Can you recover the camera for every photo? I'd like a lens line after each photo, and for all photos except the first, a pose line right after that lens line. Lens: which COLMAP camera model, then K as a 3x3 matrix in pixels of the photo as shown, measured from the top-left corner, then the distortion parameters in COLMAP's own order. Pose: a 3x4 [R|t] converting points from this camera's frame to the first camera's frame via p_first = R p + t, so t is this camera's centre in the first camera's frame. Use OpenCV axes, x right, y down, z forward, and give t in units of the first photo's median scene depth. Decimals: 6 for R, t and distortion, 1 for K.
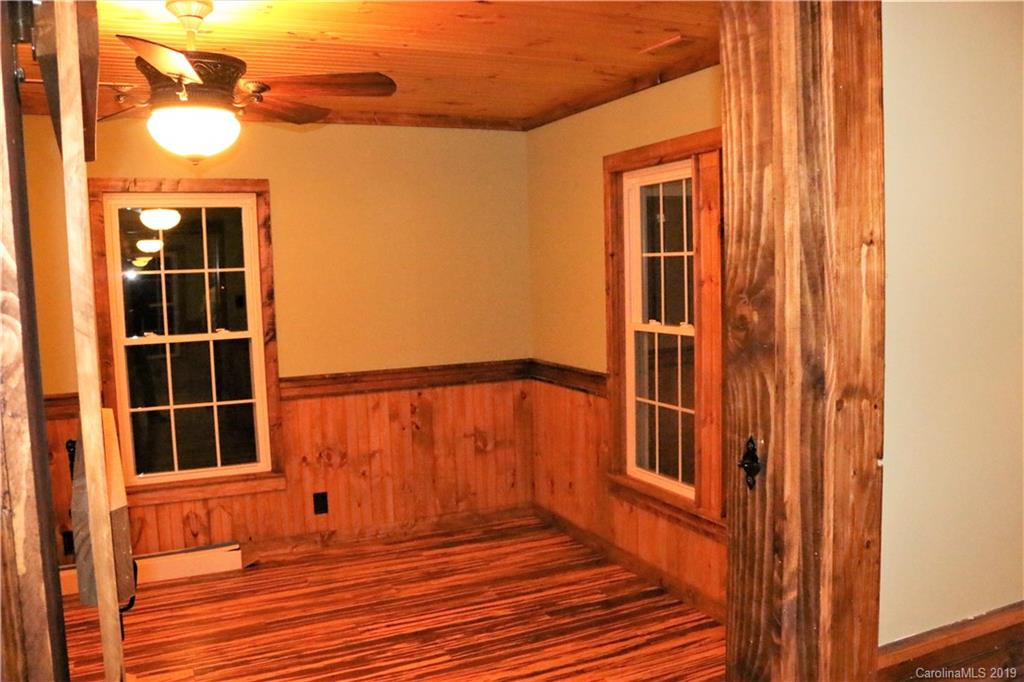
lens RADIAL K [[839.3, 0, 516.4], [0, 839.3, 346.5], [0, 0, 1]] dist [-0.172372, 0.164830]
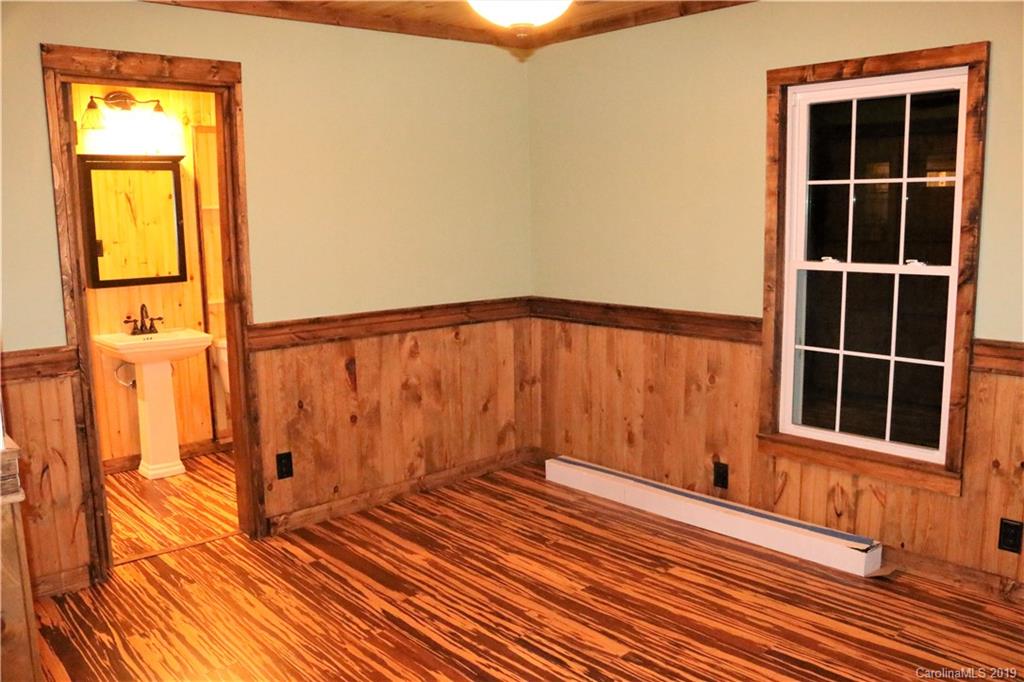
lens RADIAL K [[839.3, 0, 516.4], [0, 839.3, 346.5], [0, 0, 1]] dist [-0.172372, 0.164830]
pose [[0.305197, 0.168542, -0.937256, 0.232287], [-0.082385, 0.985196, 0.150336, -0.025666], [0.948719, 0.031334, 0.314564, 0.442260]]
